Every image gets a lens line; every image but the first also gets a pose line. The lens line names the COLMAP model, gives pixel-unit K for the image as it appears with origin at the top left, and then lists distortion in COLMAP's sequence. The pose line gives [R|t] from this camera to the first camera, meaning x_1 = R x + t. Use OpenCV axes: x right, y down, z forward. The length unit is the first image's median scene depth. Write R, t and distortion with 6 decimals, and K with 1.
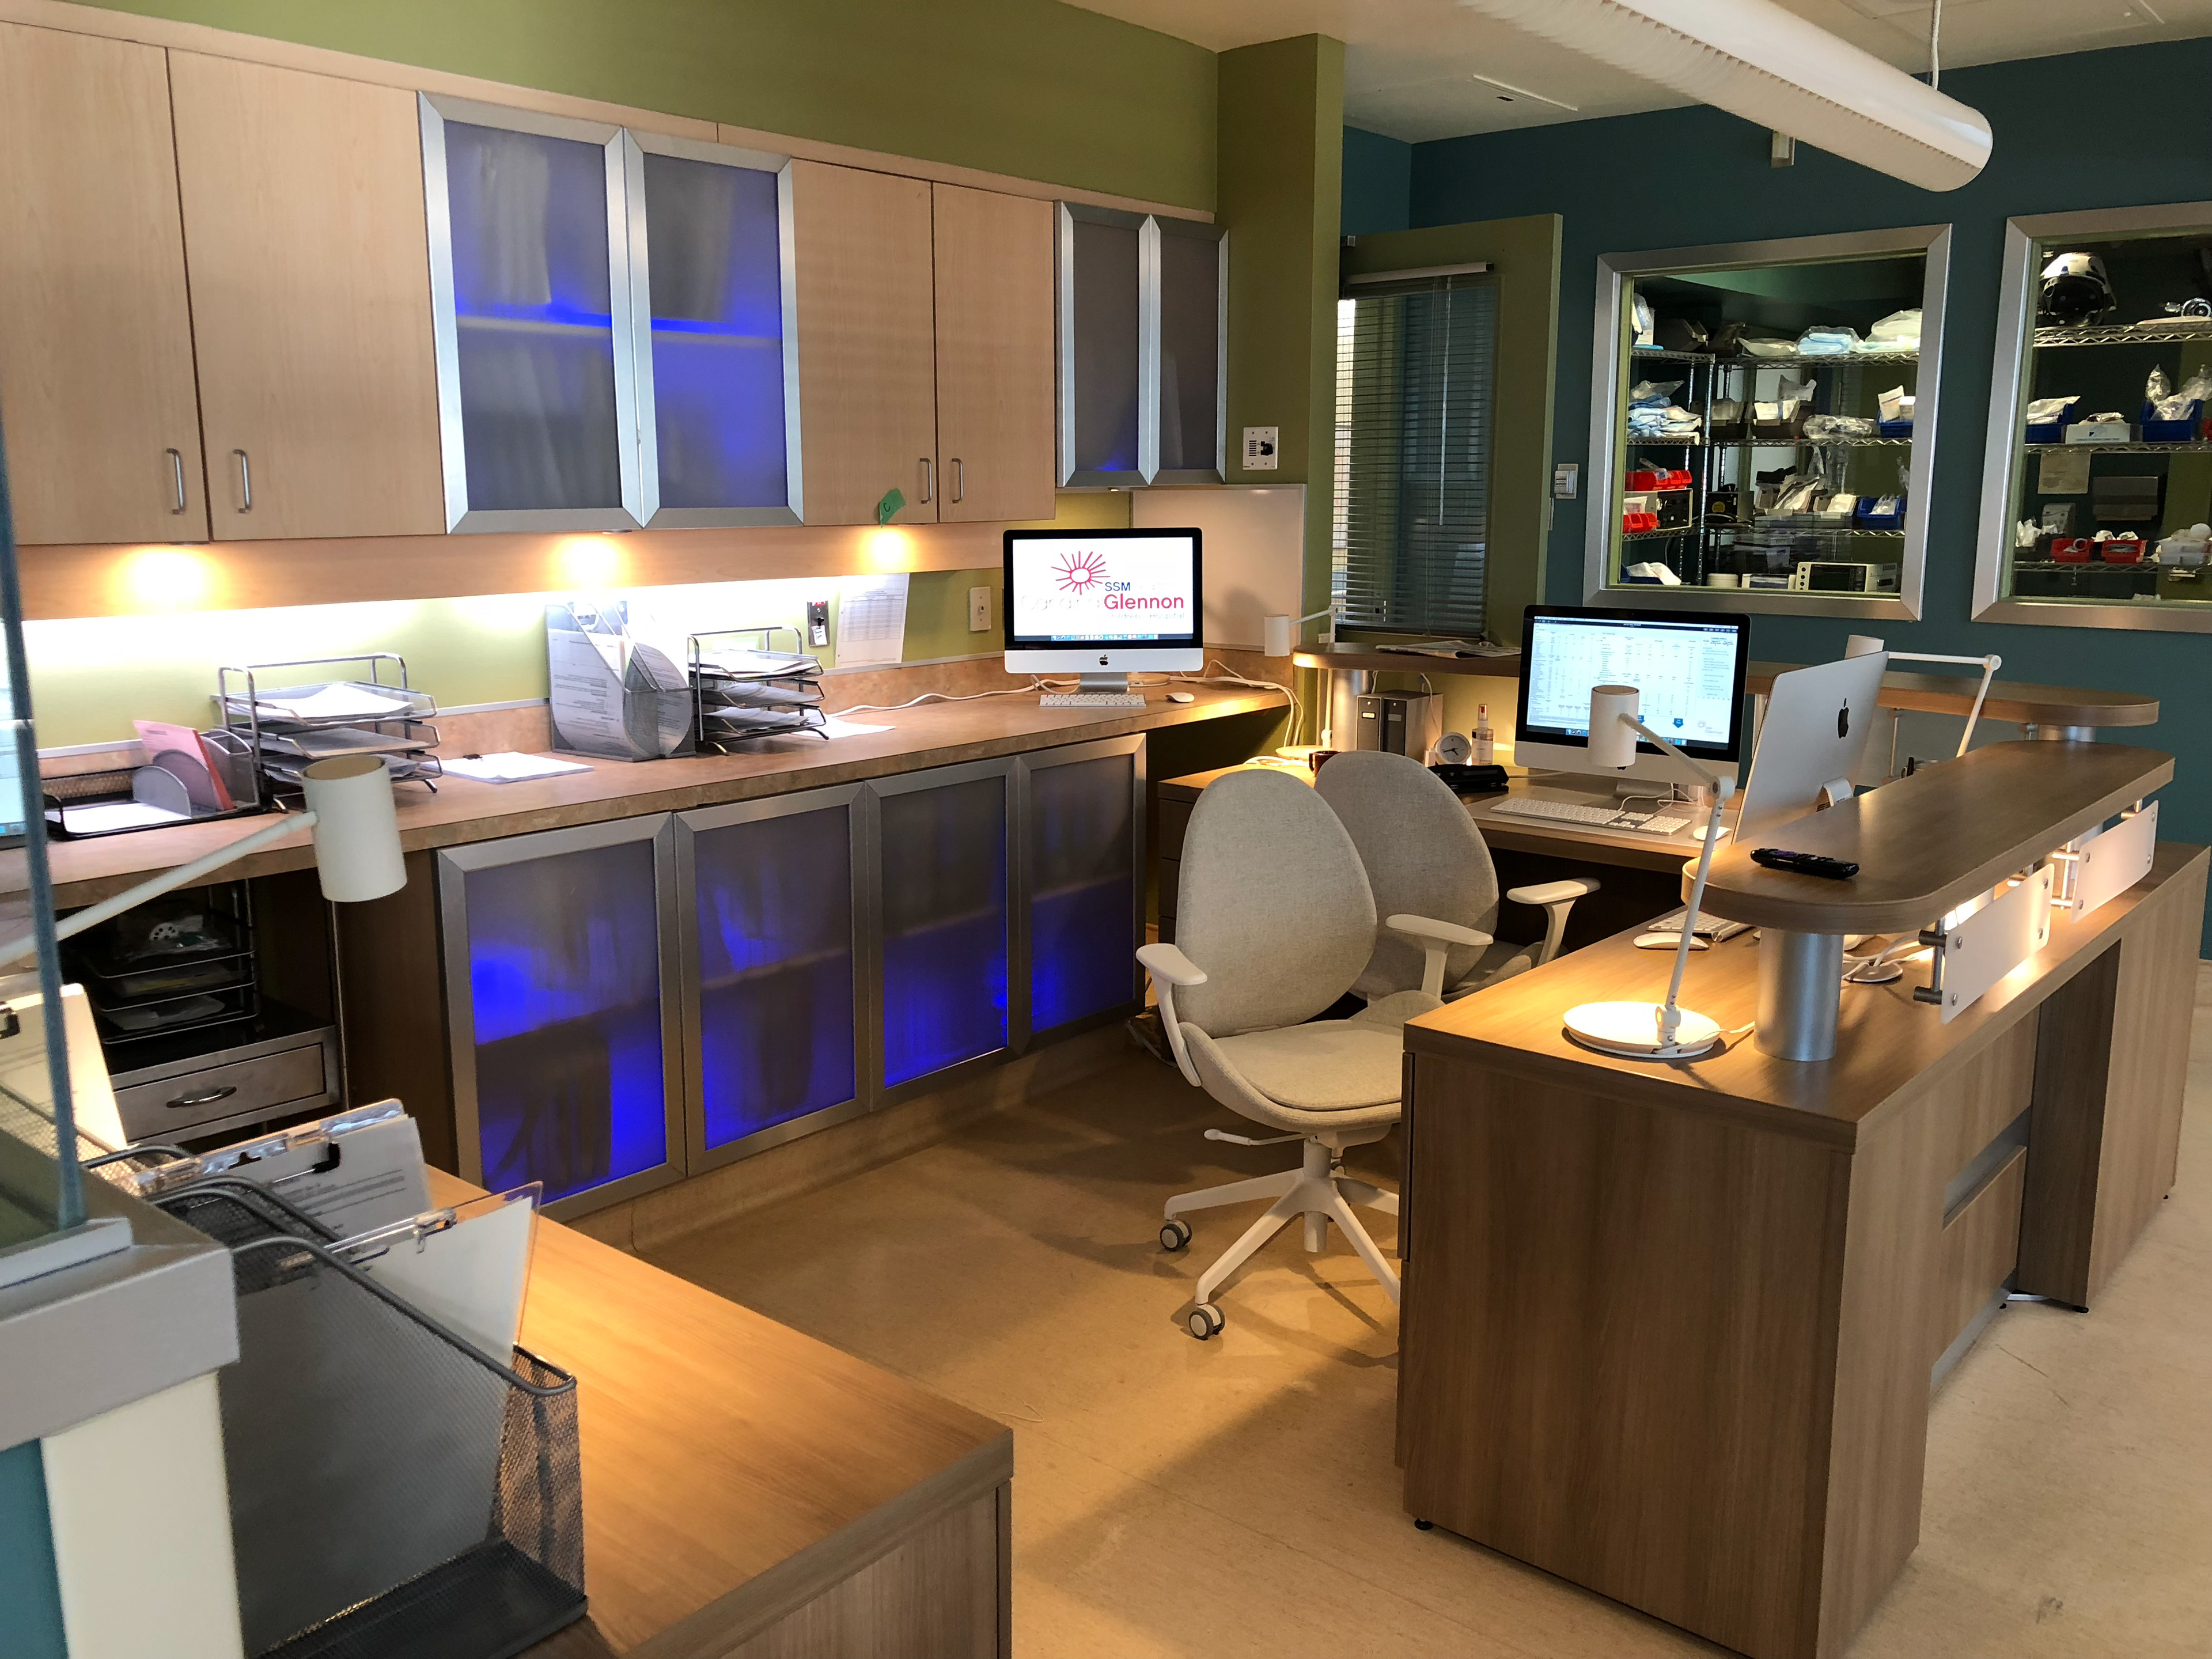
lens RADIAL K [[1784.6, 0, 1110.1], [0, 1784.6, 826.9], [0, 0, 1]] dist [0.033579, -0.049513]
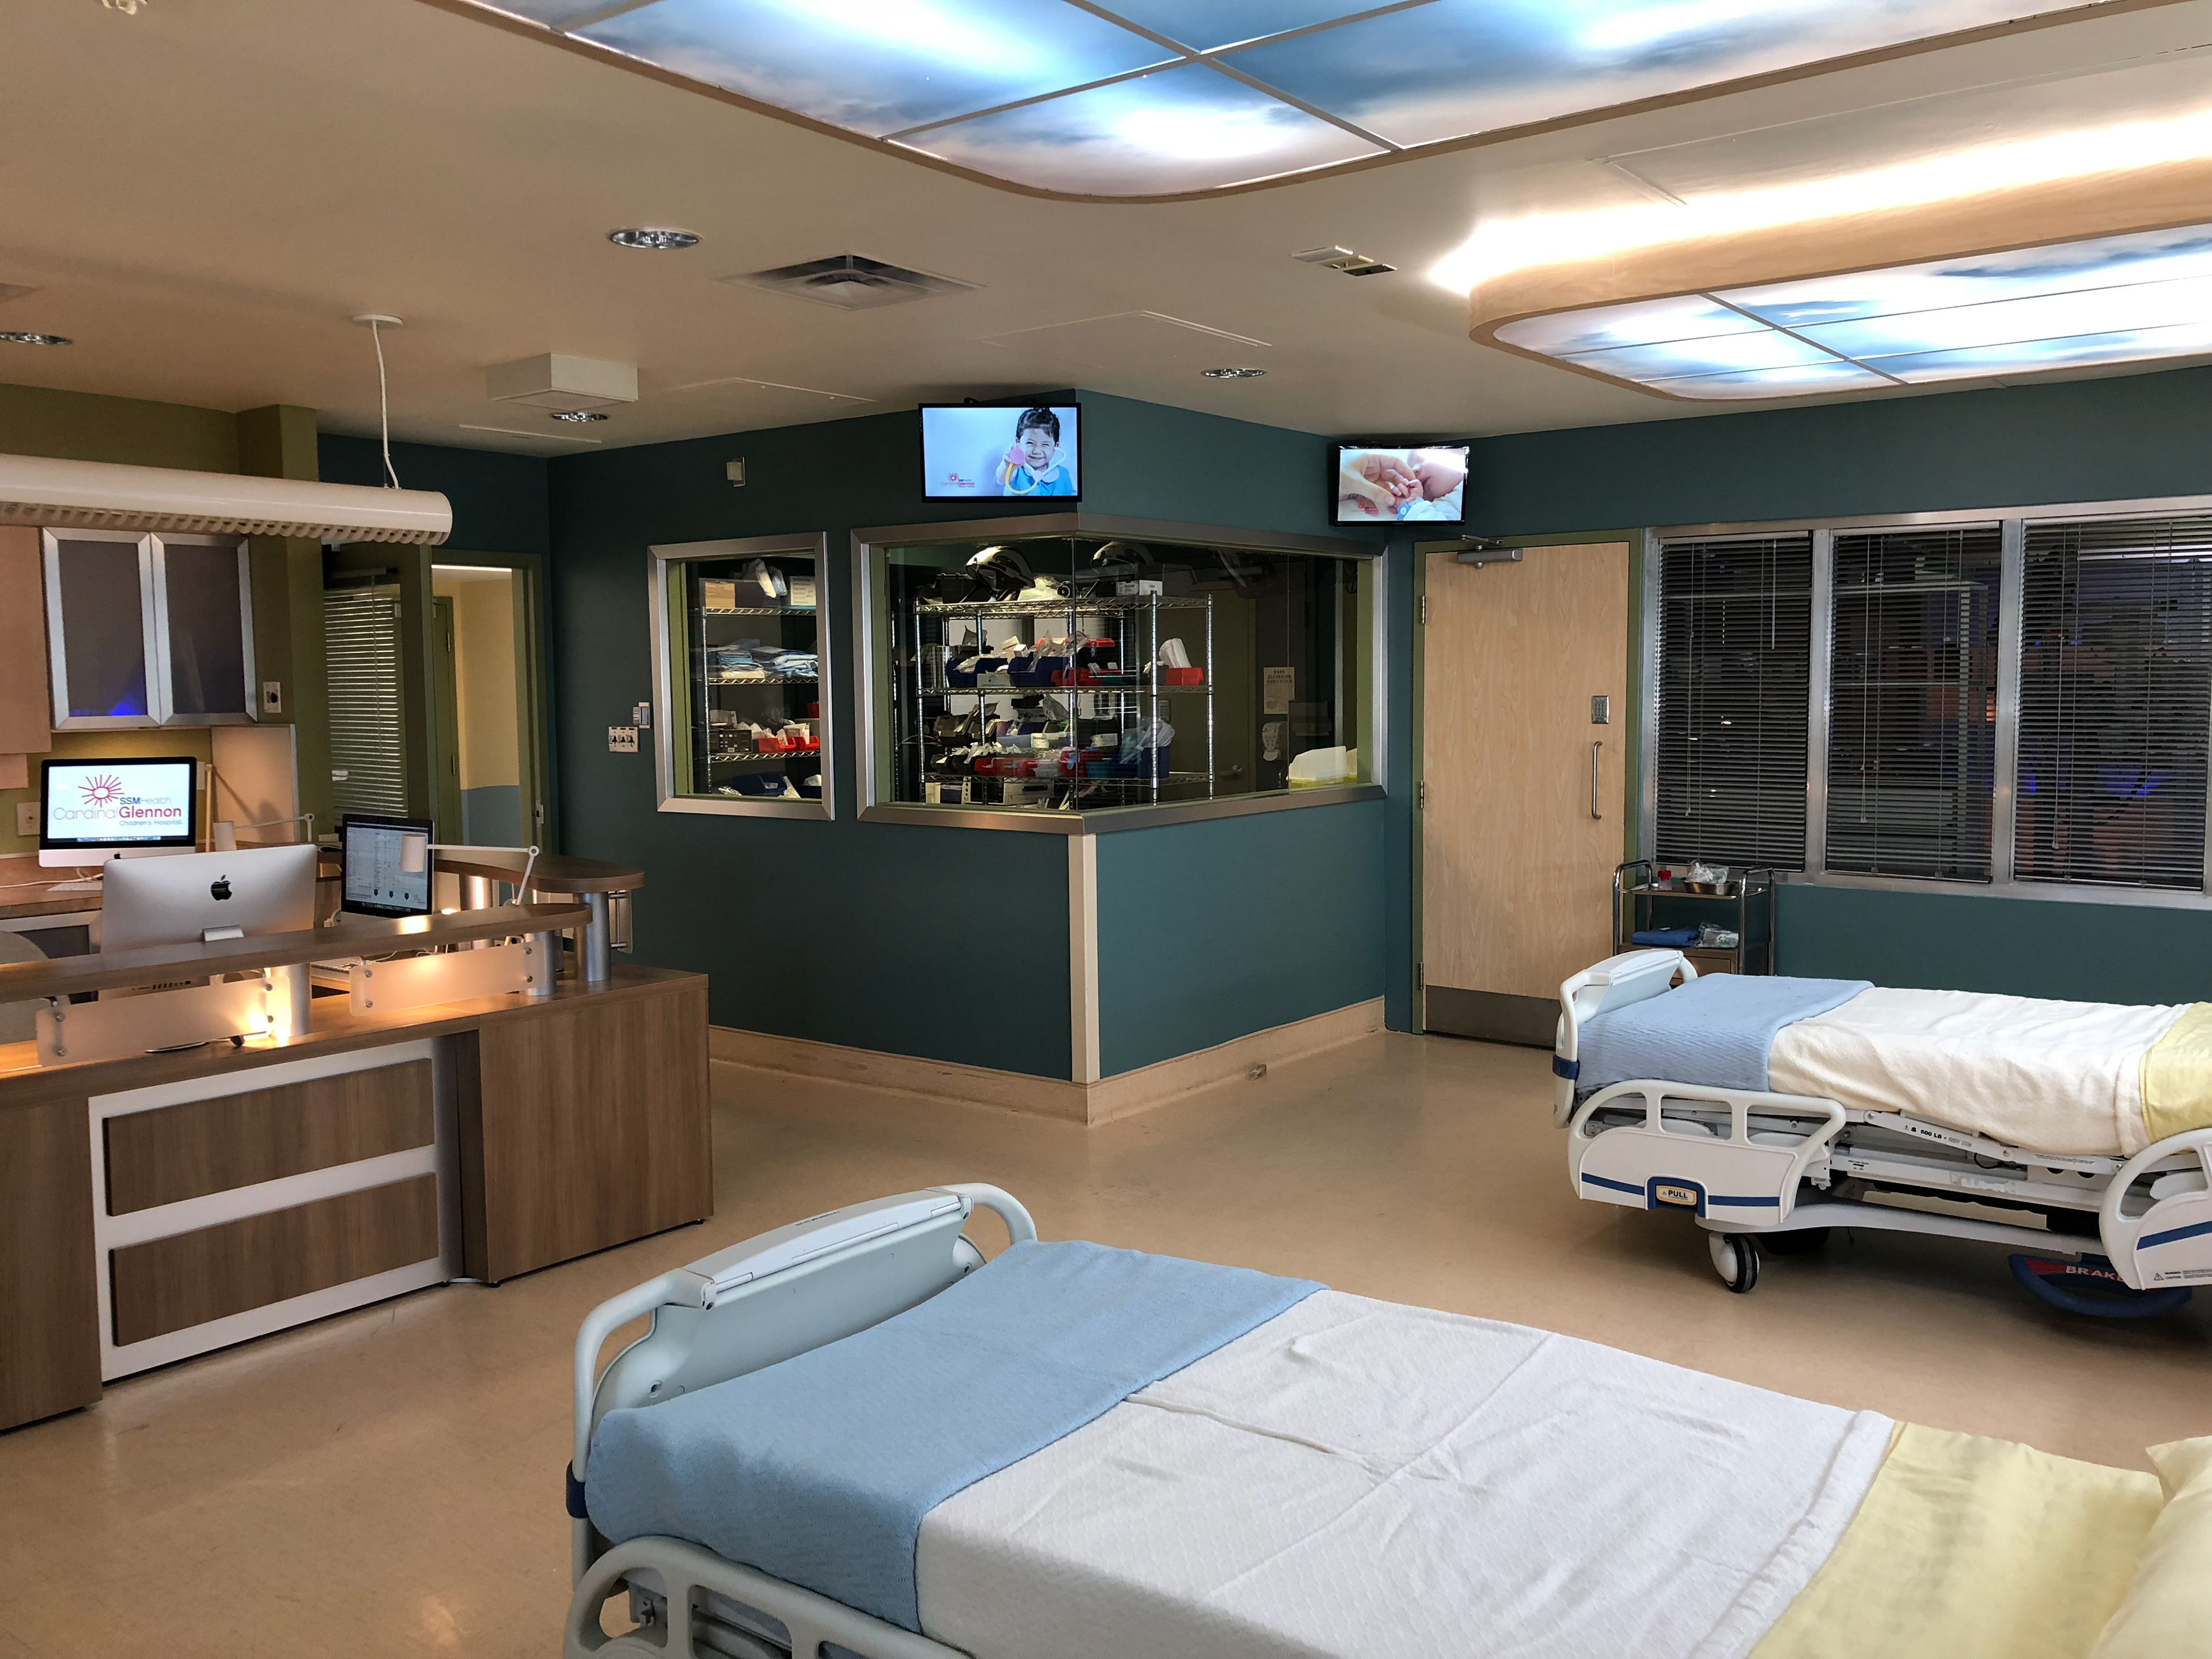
lens RADIAL K [[1784.6, 0, 1130.4], [0, 1784.6, 808.6], [0, 0, 1]] dist [0.033579, -0.049513]
pose [[0.998356, -0.009232, 0.056561, 0.674693], [0.015967, 0.992670, -0.119797, 0.043753], [-0.055041, 0.120503, 0.991186, -0.369721]]
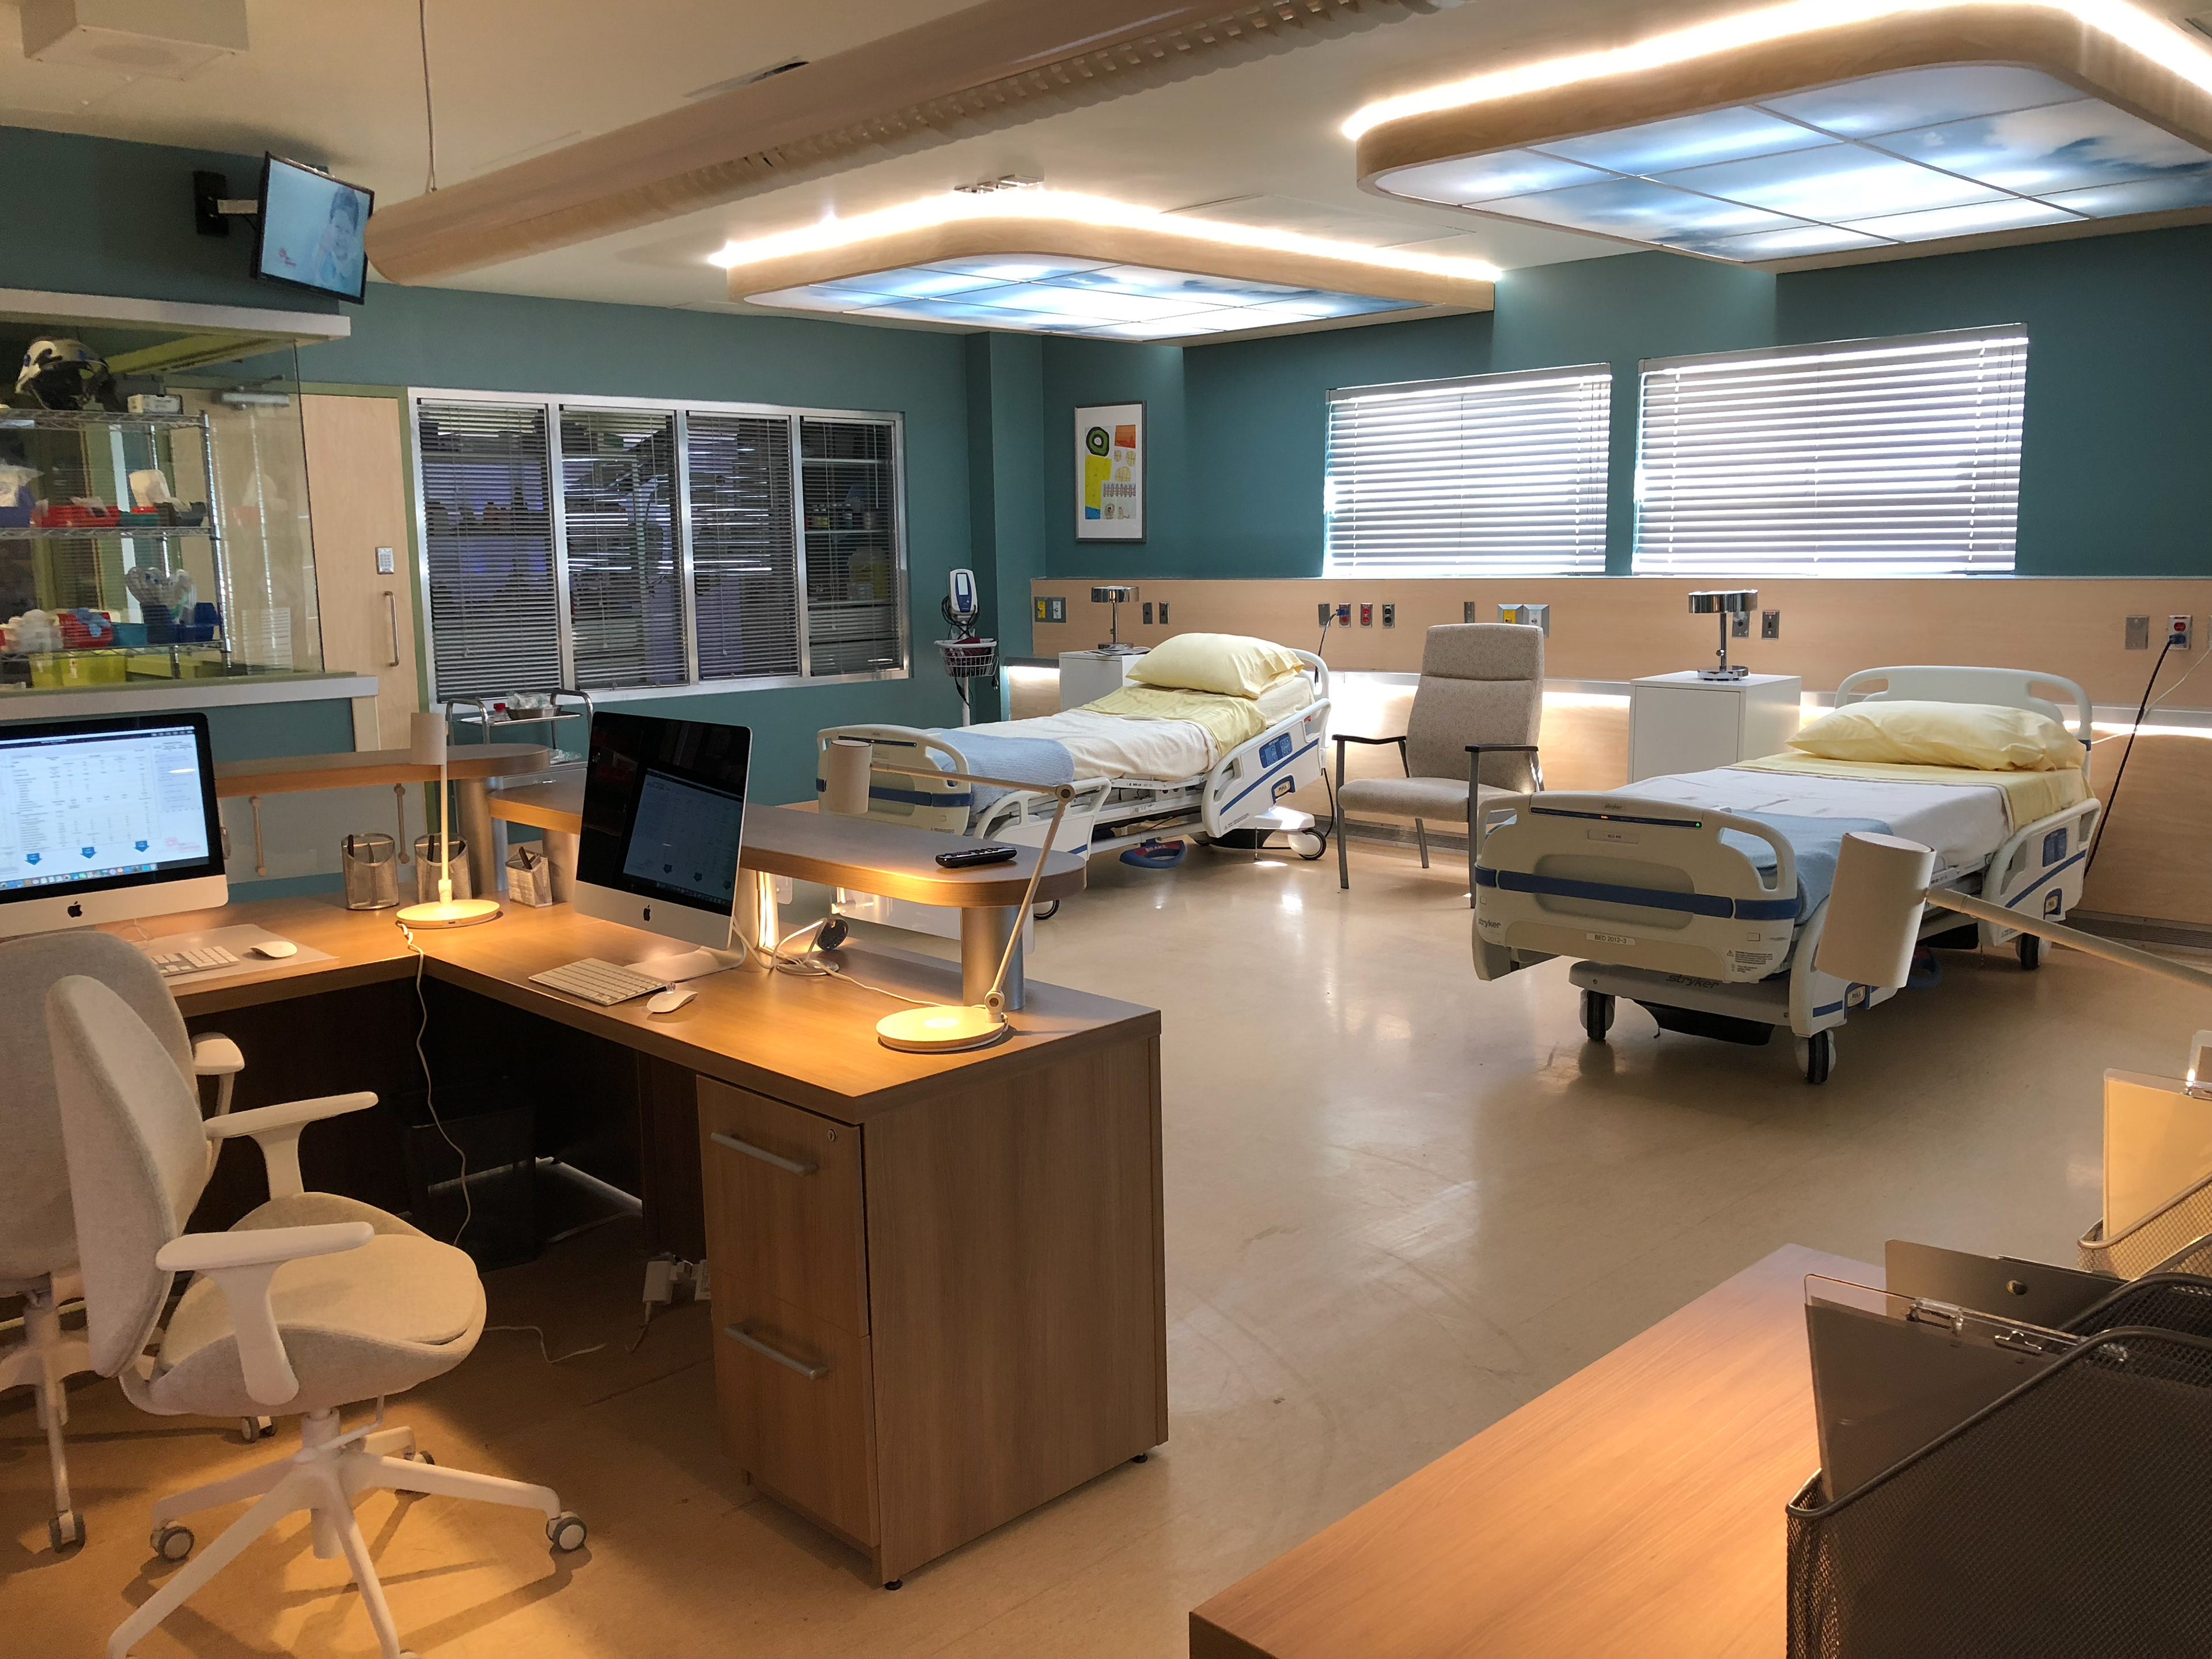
lens RADIAL K [[1784.6, 0, 1112.3], [0, 1784.6, 823.6], [0, 0, 1]] dist [0.033579, -0.049513]
pose [[0.094285, -0.153581, 0.983627, -0.387294], [0.205608, 0.969732, 0.131703, -0.069294], [-0.974082, 0.189824, 0.123009, 0.354522]]
